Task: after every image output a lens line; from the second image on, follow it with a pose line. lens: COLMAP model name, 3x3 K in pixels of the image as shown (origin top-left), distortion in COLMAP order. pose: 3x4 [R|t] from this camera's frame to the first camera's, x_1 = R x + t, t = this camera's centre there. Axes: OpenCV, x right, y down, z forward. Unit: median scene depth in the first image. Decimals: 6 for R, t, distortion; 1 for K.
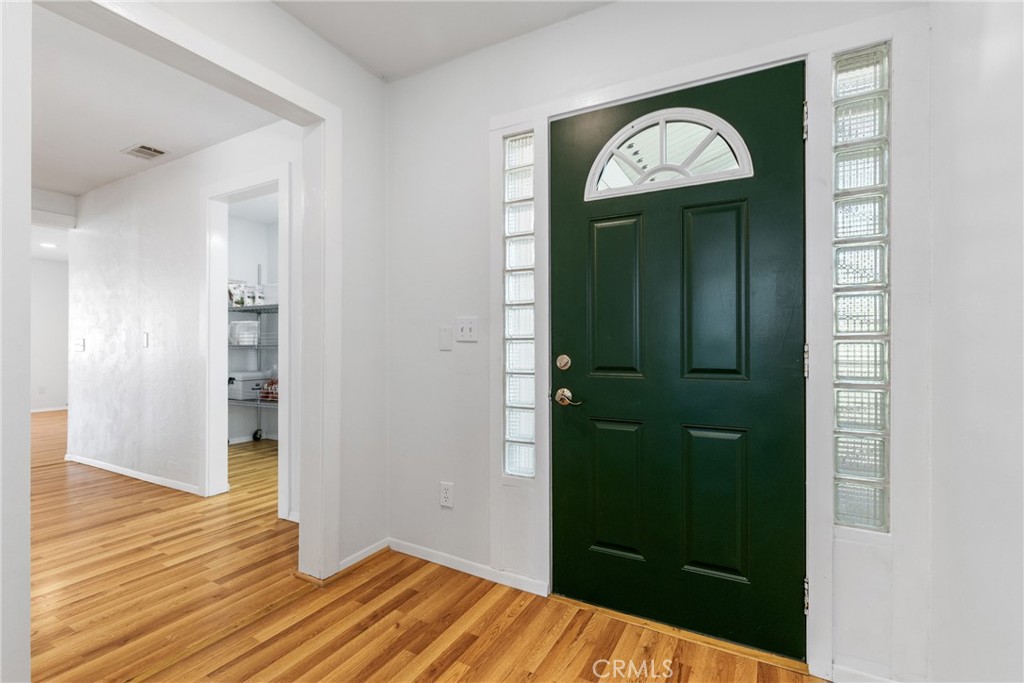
lens RADIAL K [[470.7, 0, 503.3], [0, 470.7, 342.0], [0, 0, 1]] dist [-0.001004, 0.000726]
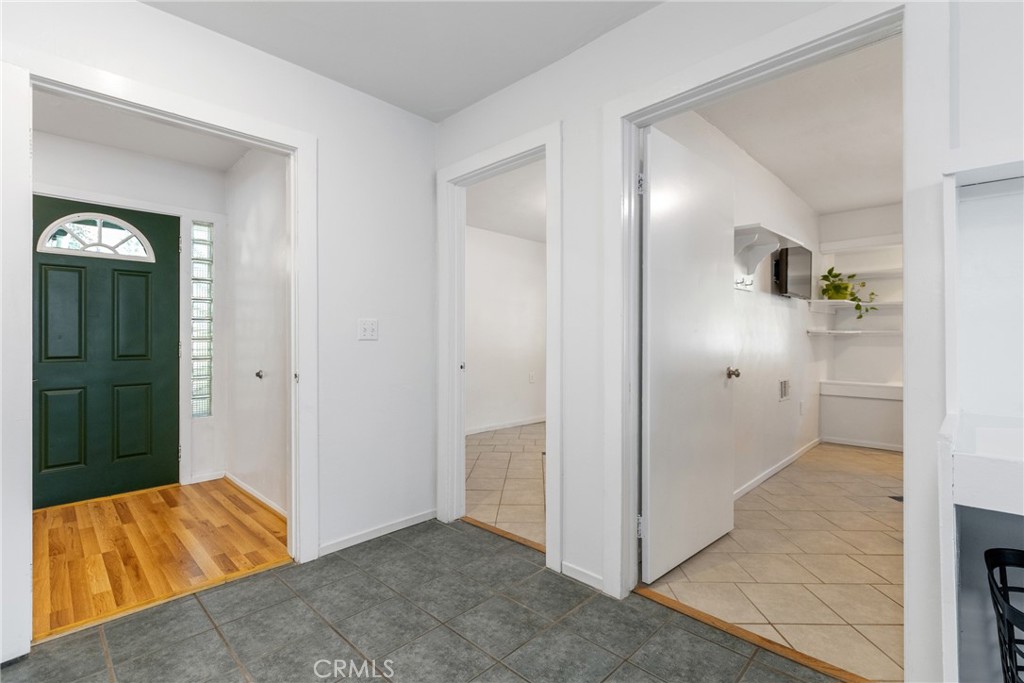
lens RADIAL K [[470.7, 0, 506.2], [0, 470.7, 335.9], [0, 0, 1]] dist [-0.001004, 0.000726]
pose [[0.274967, -0.000804, 0.961453, -0.867791], [-0.005569, 0.999982, 0.002429, -0.031038], [-0.961438, -0.006022, 0.274957, -0.892639]]
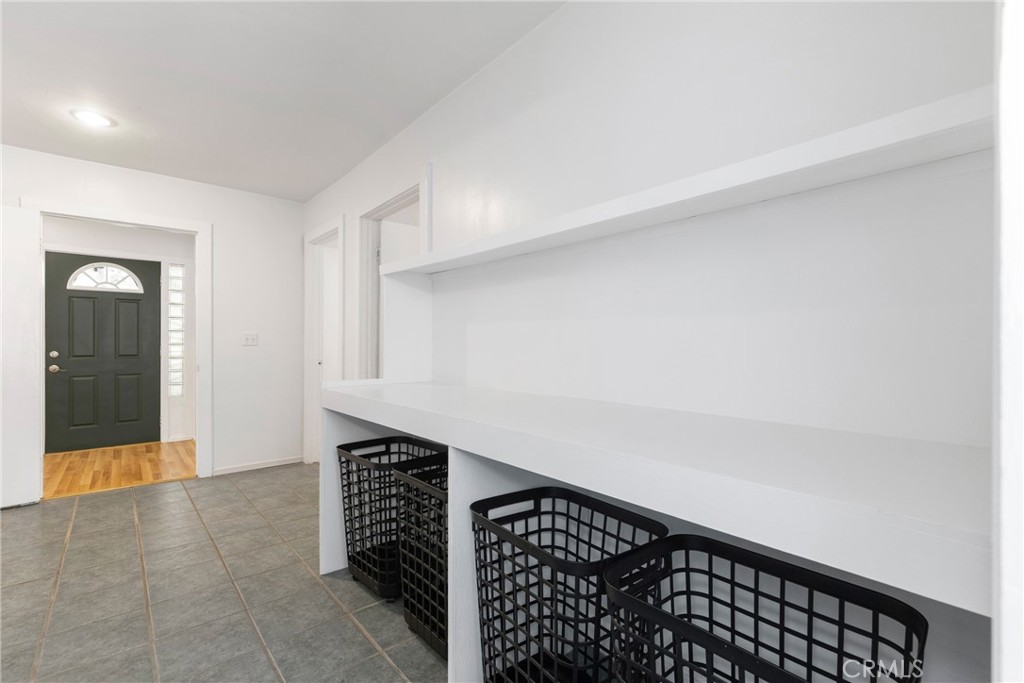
lens RADIAL K [[470.7, 0, 513.9], [0, 470.7, 342.5], [0, 0, 1]] dist [-0.001004, 0.000726]
pose [[0.357048, -0.000137, 0.934086, -1.253375], [-0.009129, 0.999952, 0.003636, -0.045778], [-0.934042, -0.009826, 0.357029, -2.008066]]
